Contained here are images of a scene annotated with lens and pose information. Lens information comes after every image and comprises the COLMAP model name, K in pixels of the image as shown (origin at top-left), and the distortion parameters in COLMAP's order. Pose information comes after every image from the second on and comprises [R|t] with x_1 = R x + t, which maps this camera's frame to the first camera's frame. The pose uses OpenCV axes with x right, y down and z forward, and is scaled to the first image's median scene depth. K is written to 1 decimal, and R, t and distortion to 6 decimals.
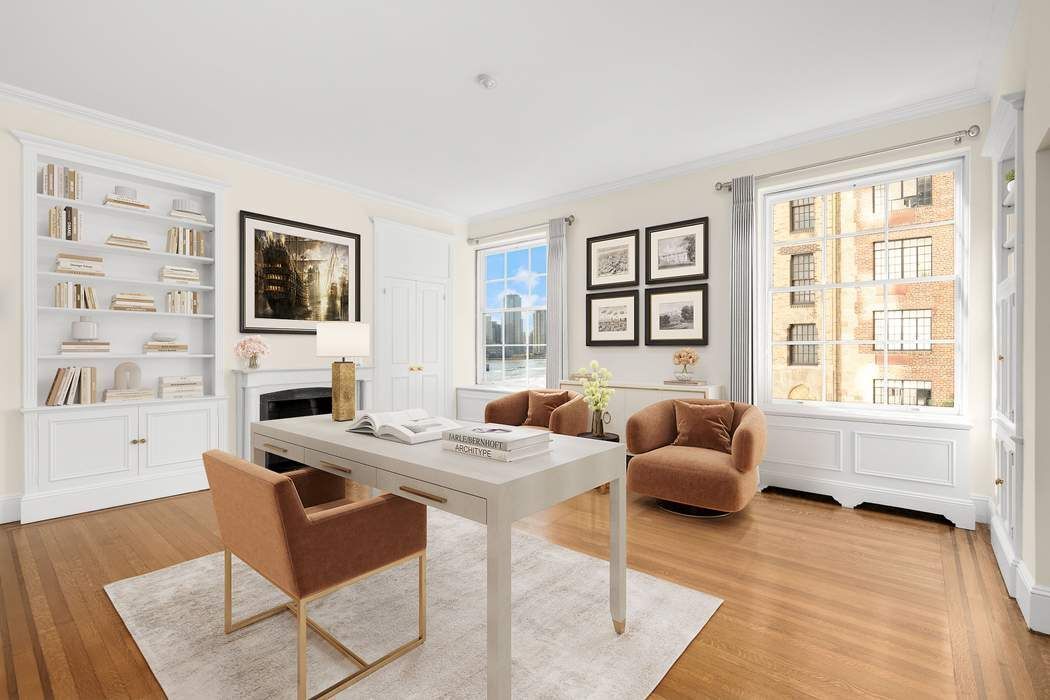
lens RADIAL K [[468.1, 0, 534.0], [0, 468.1, 343.5], [0, 0, 1]] dist [-0.015011, 0.000022]
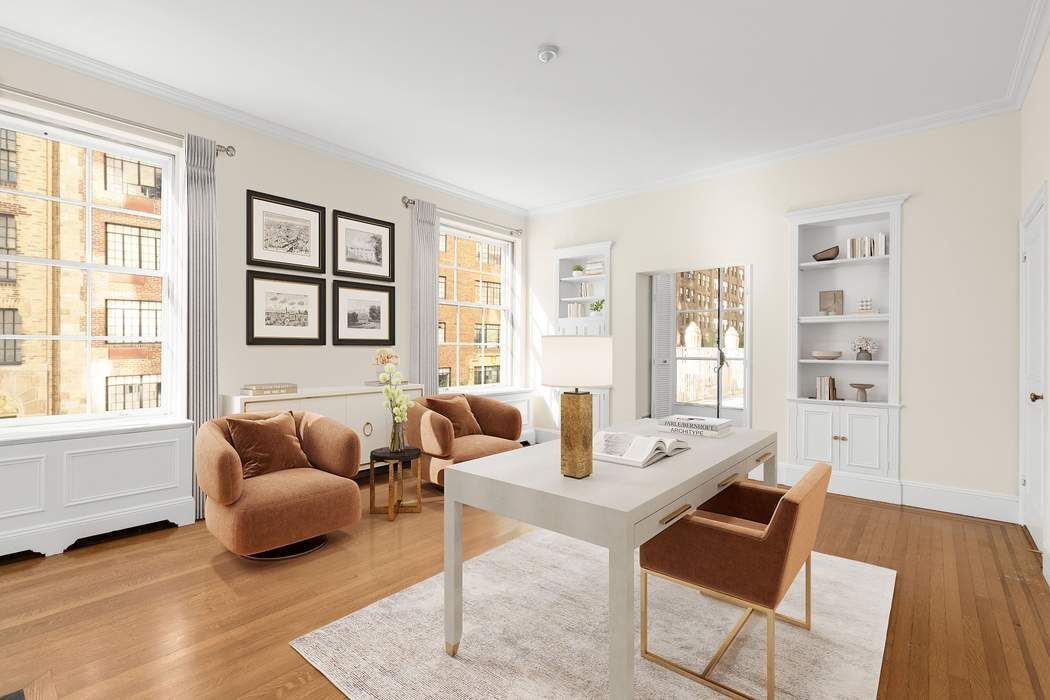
lens RADIAL K [[468.1, 0, 534.2], [0, 468.1, 355.9], [0, 0, 1]] dist [-0.015011, 0.000022]
pose [[0.013150, 0.001061, 0.999913, -0.622598], [0.007547, 0.999971, -0.001160, 0.028318], [-0.999885, 0.007561, 0.013142, 0.618878]]
